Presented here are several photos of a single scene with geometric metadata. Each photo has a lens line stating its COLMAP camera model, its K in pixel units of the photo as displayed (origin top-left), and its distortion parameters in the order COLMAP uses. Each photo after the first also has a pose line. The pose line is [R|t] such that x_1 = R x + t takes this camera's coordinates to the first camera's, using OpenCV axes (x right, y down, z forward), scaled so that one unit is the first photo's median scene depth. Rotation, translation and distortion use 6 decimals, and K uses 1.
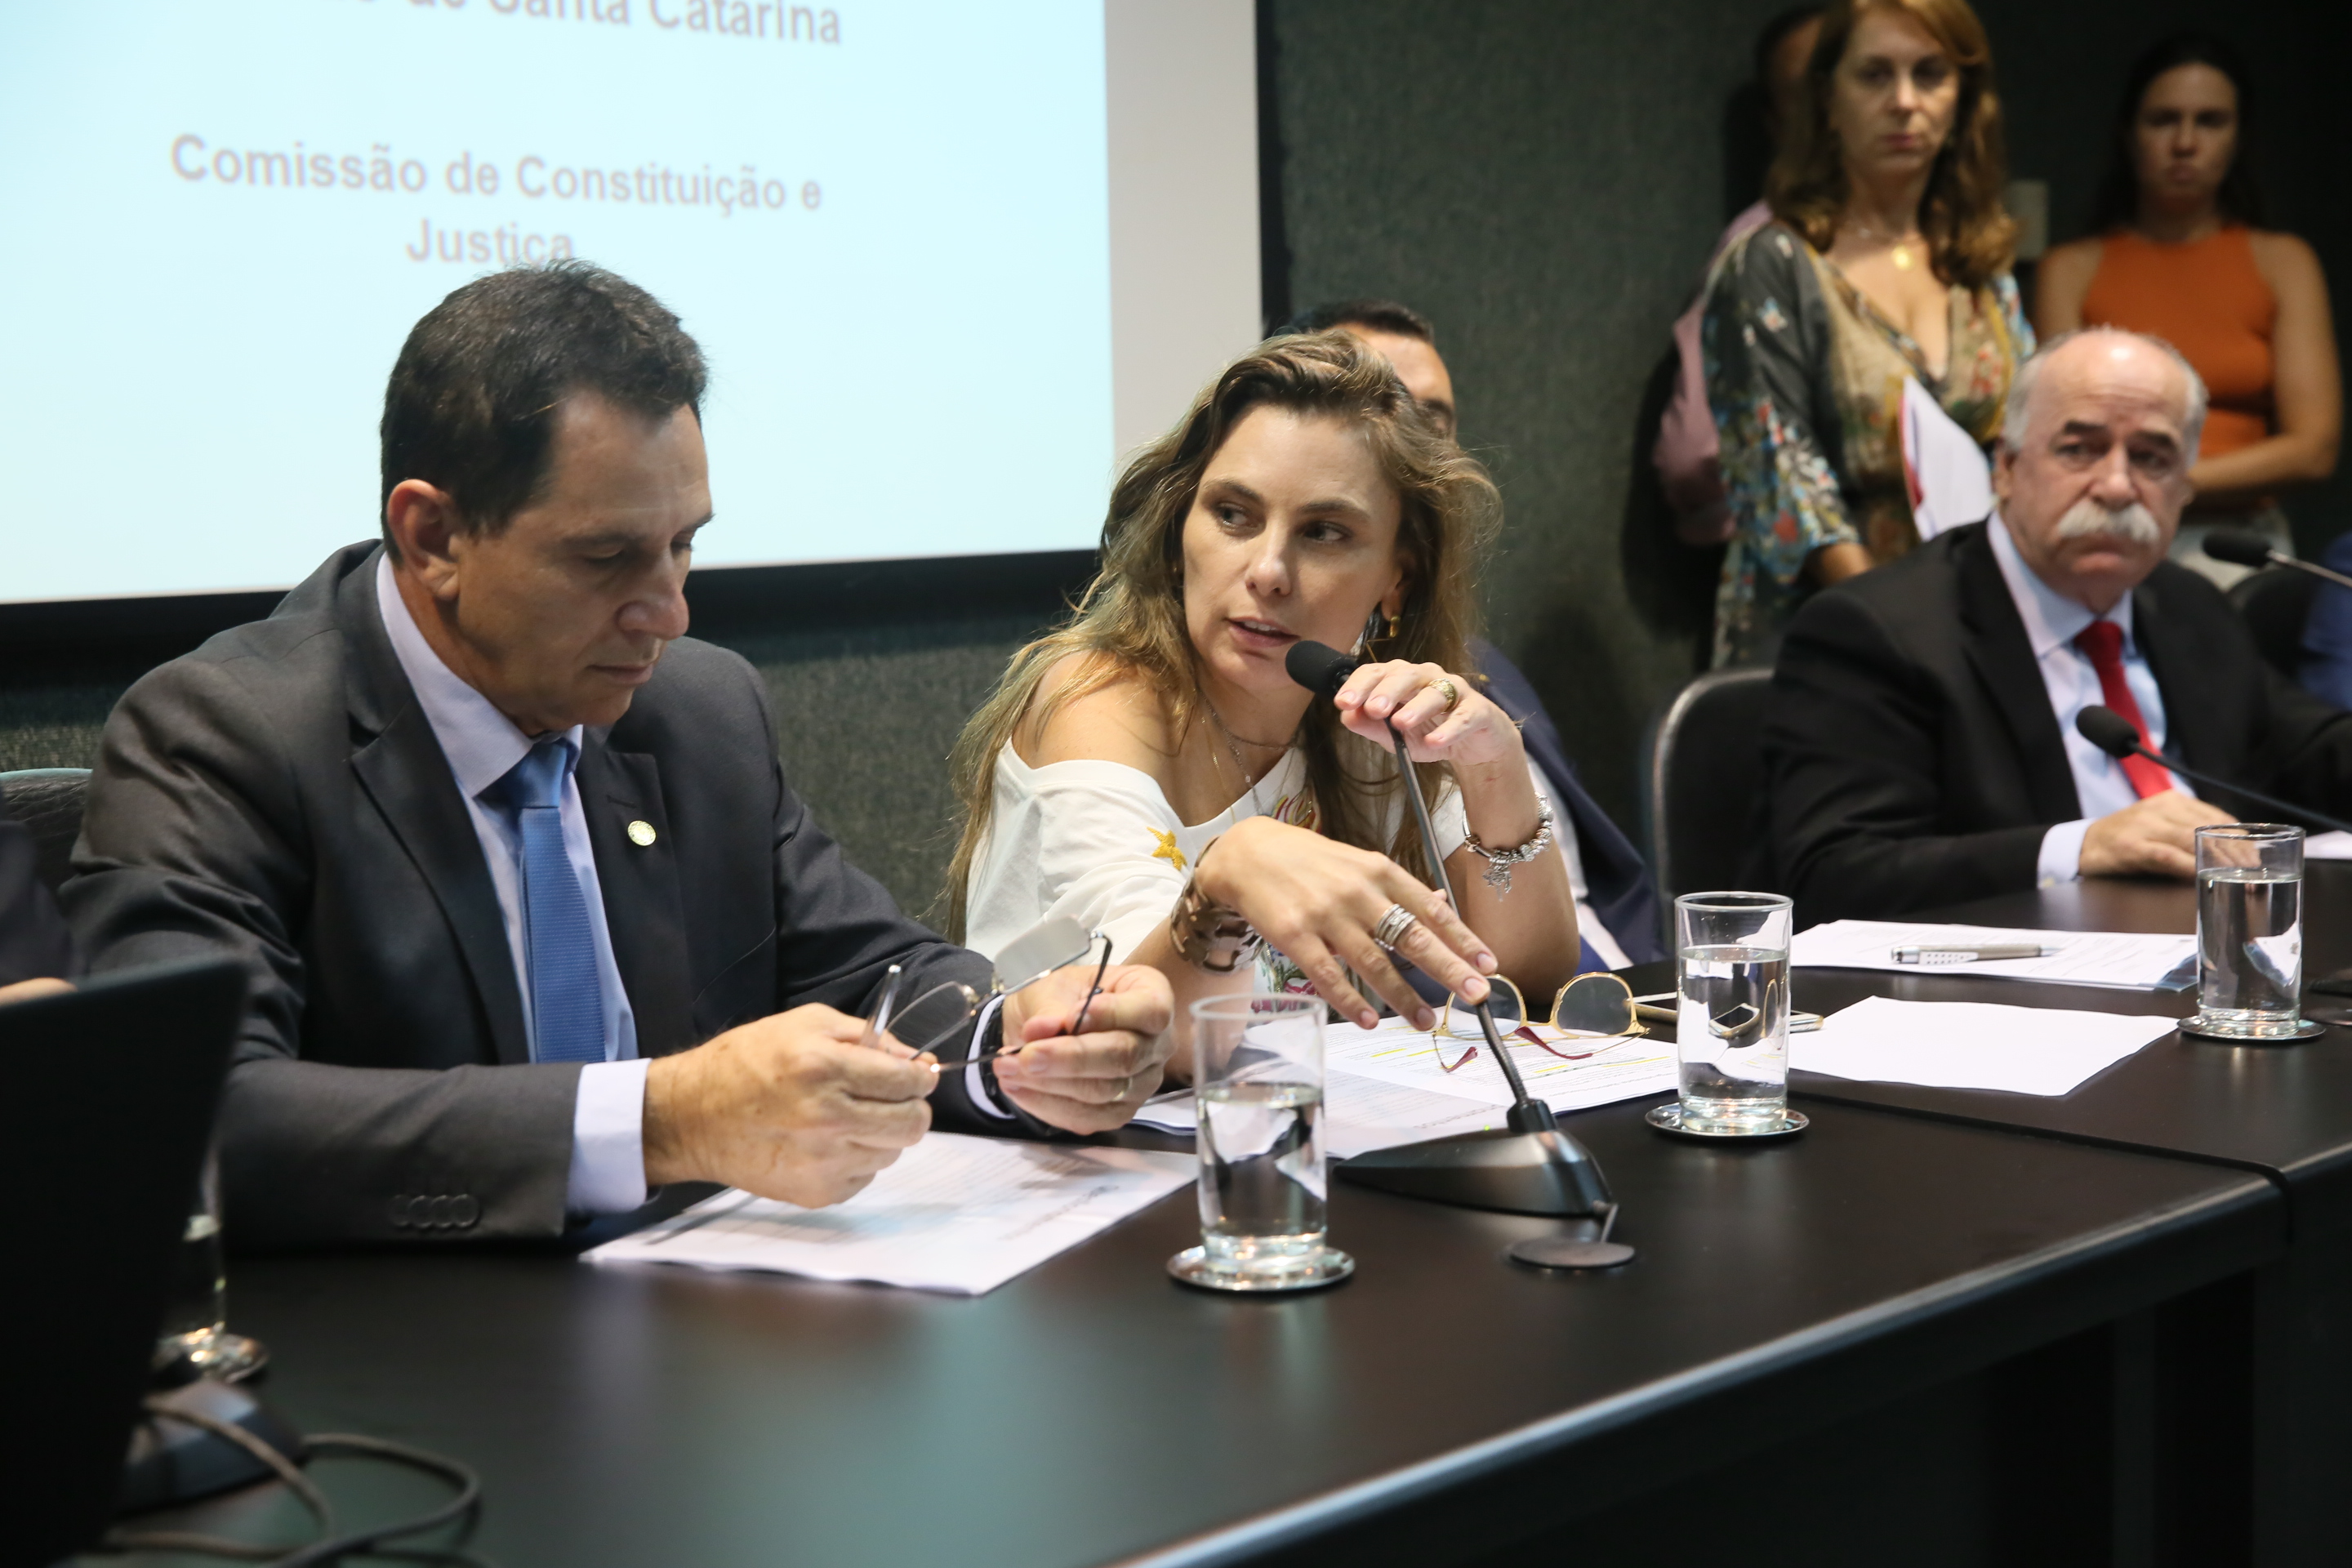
lens RADIAL K [[3544.3, 0, 1178.6], [0, 3544.3, 799.5], [0, 0, 1]] dist [0.022250, 0.000000]
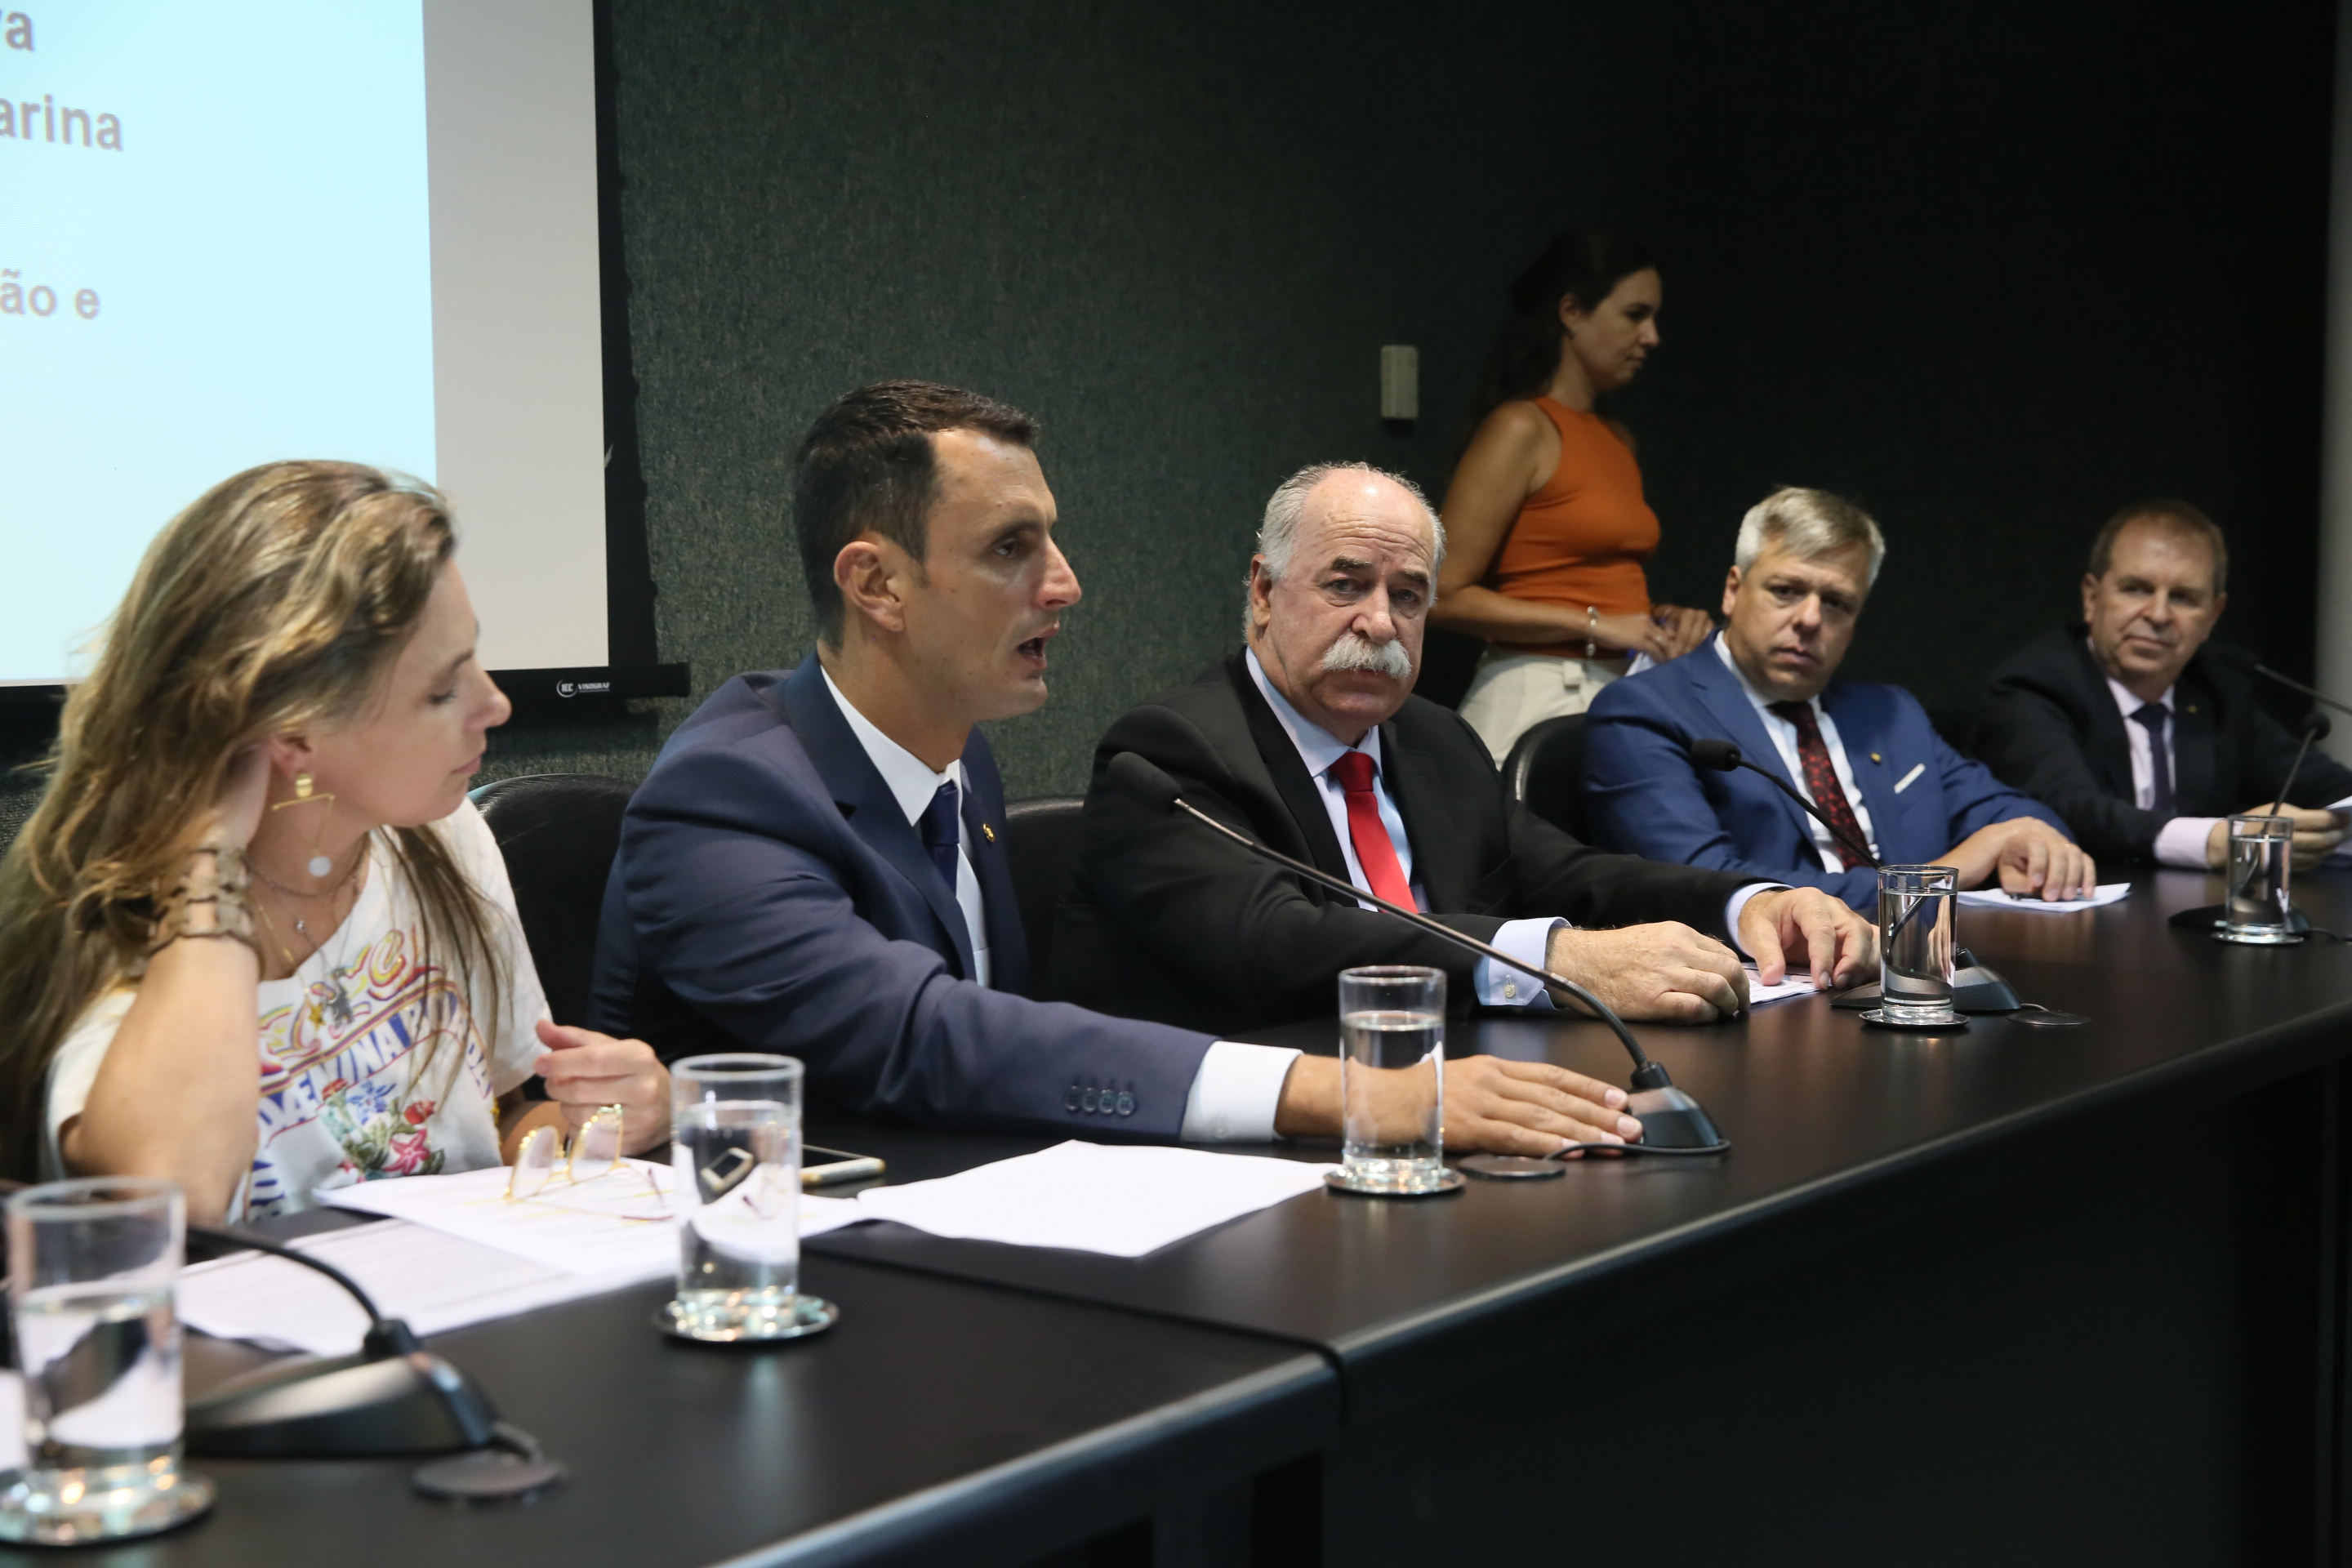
lens RADIAL K [[3183.6, 0, 1182.3], [0, 3183.6, 805.0], [0, 0, 1]] dist [0.111775, 0.000000]
pose [[0.992537, 0.006586, 0.121762, 0.090012], [-0.002618, 0.999461, -0.032721, -0.005579], [-0.121912, 0.032158, 0.992020, 0.094525]]
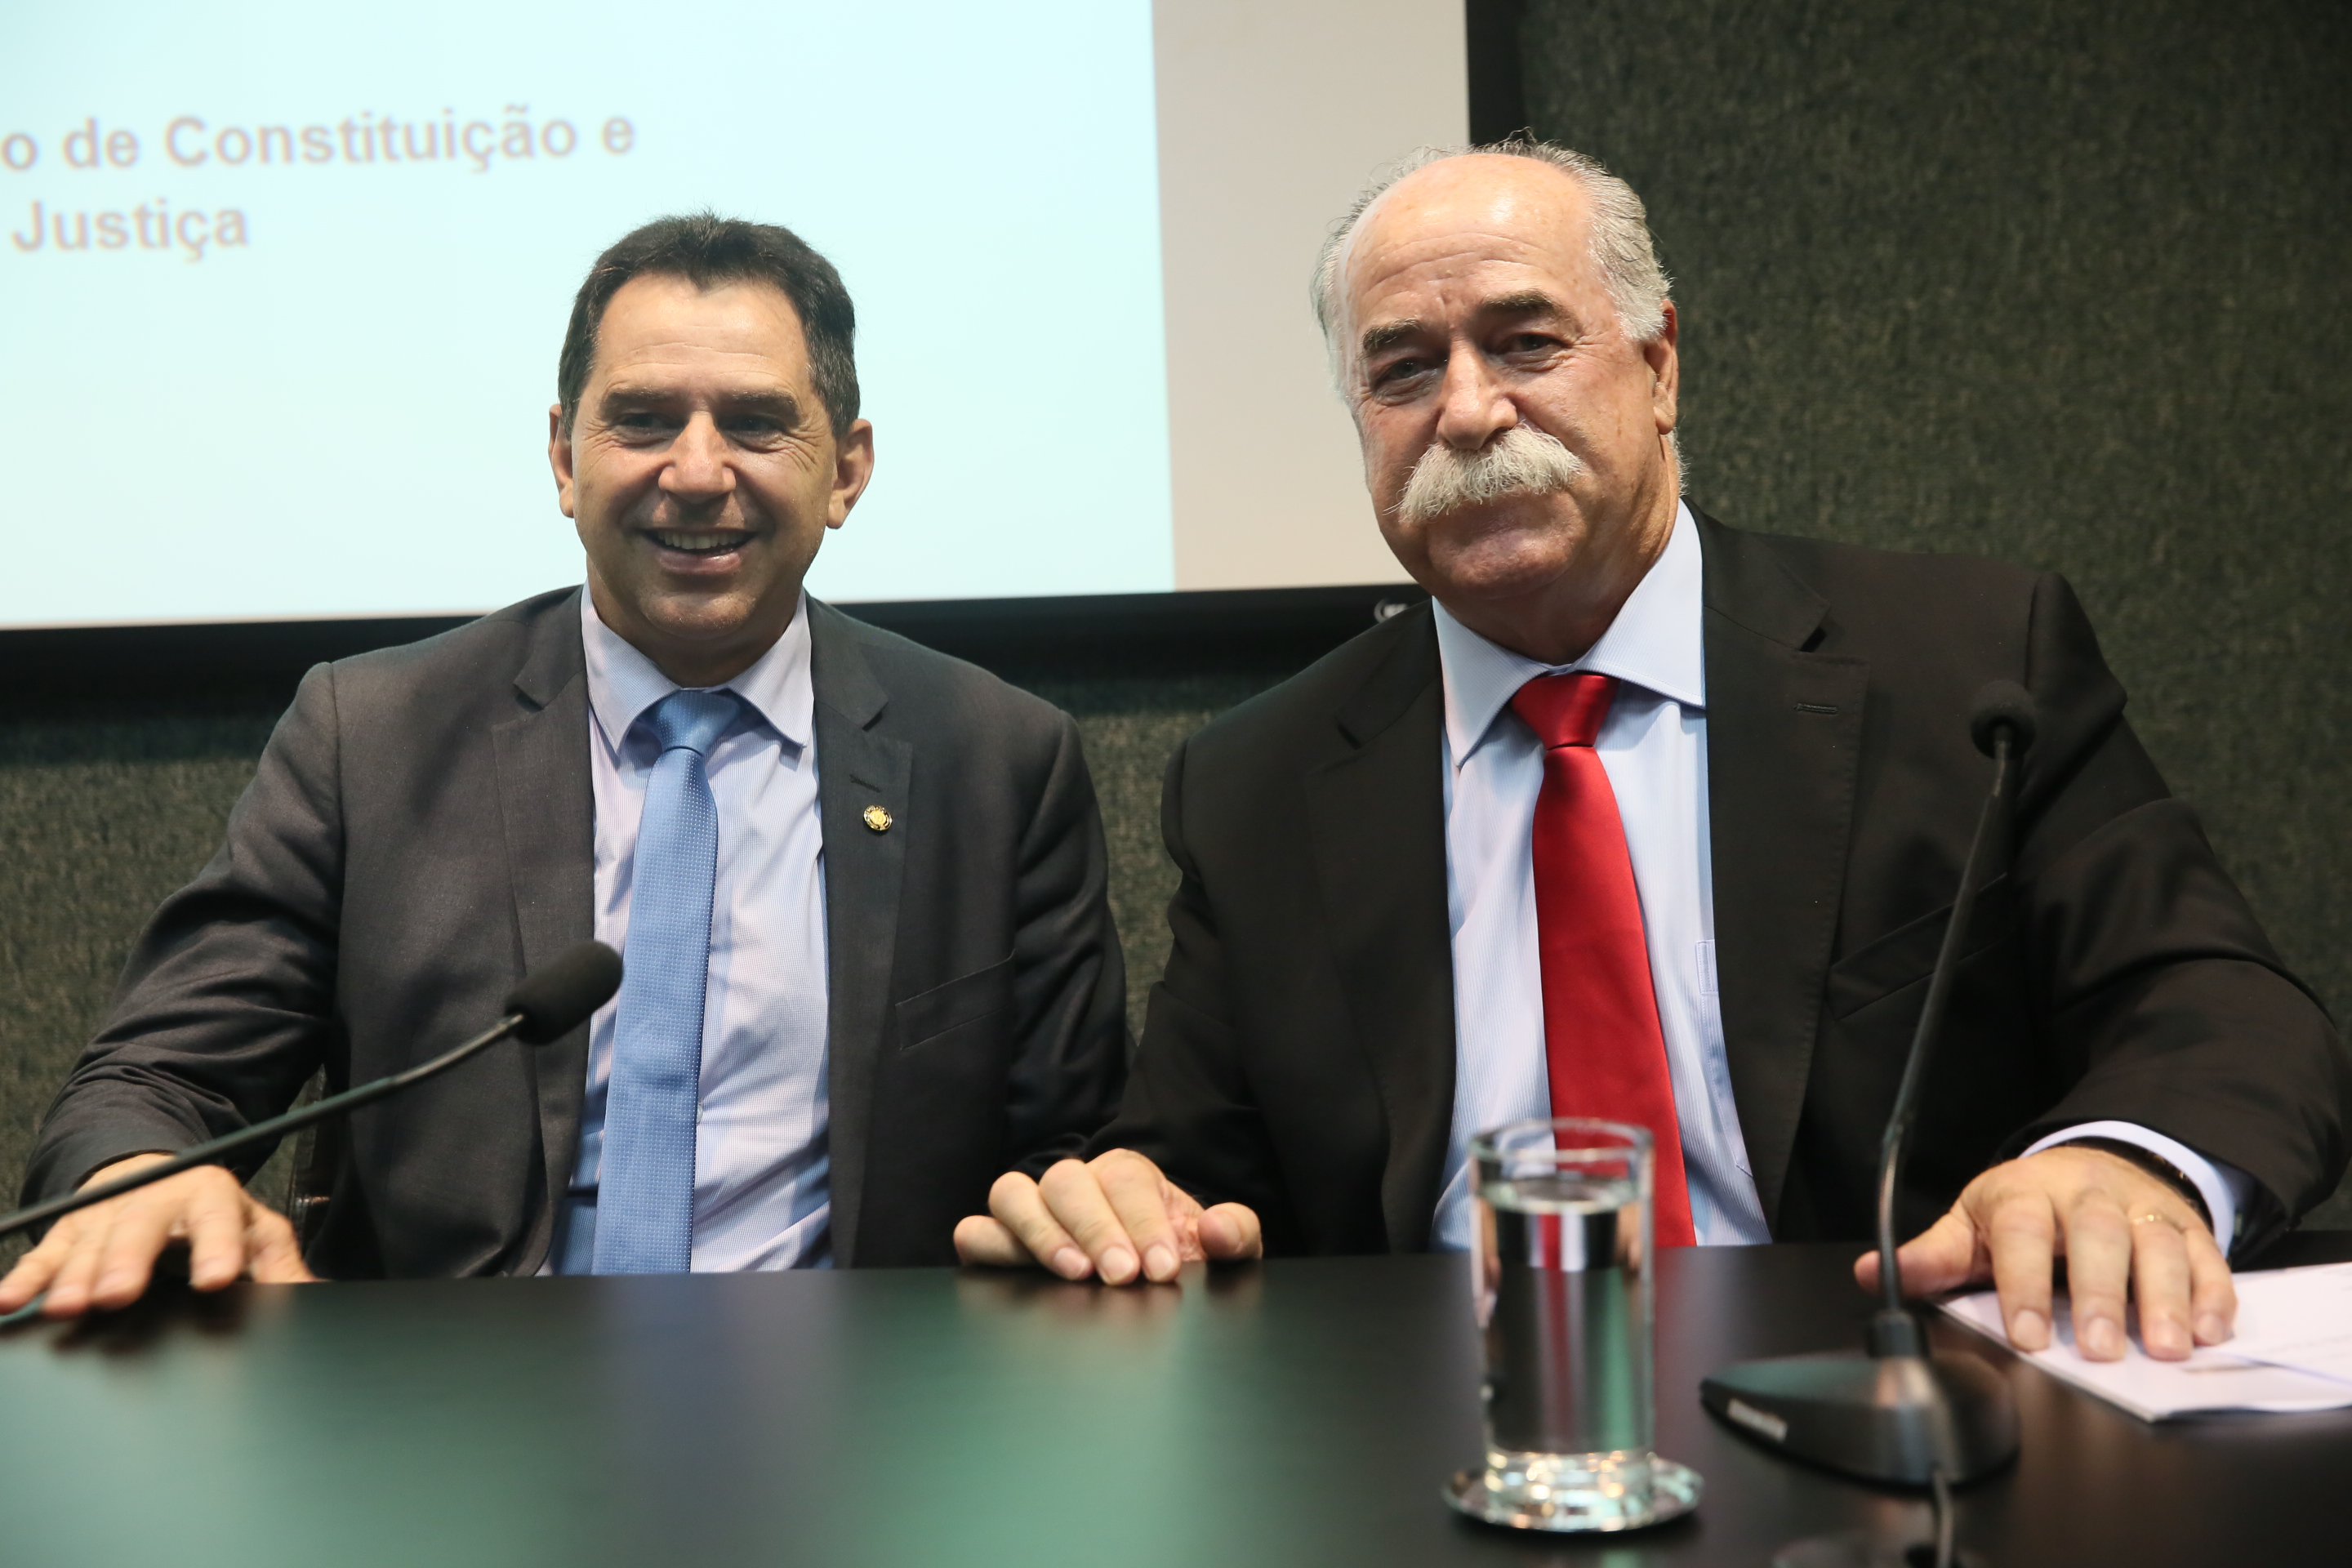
lens RADIAL K [[4150.4, 0, 1290.6], [0, 4150.4, 908.8], [0, 0, 1]] dist [0.131359, 0.000000]
pose [[0.637000, 0.048665, -0.769326, 0.736918], [-0.059665, 0.998124, 0.013736, -0.022654], [0.768551, 0.037152, 0.638708, 0.553781]]
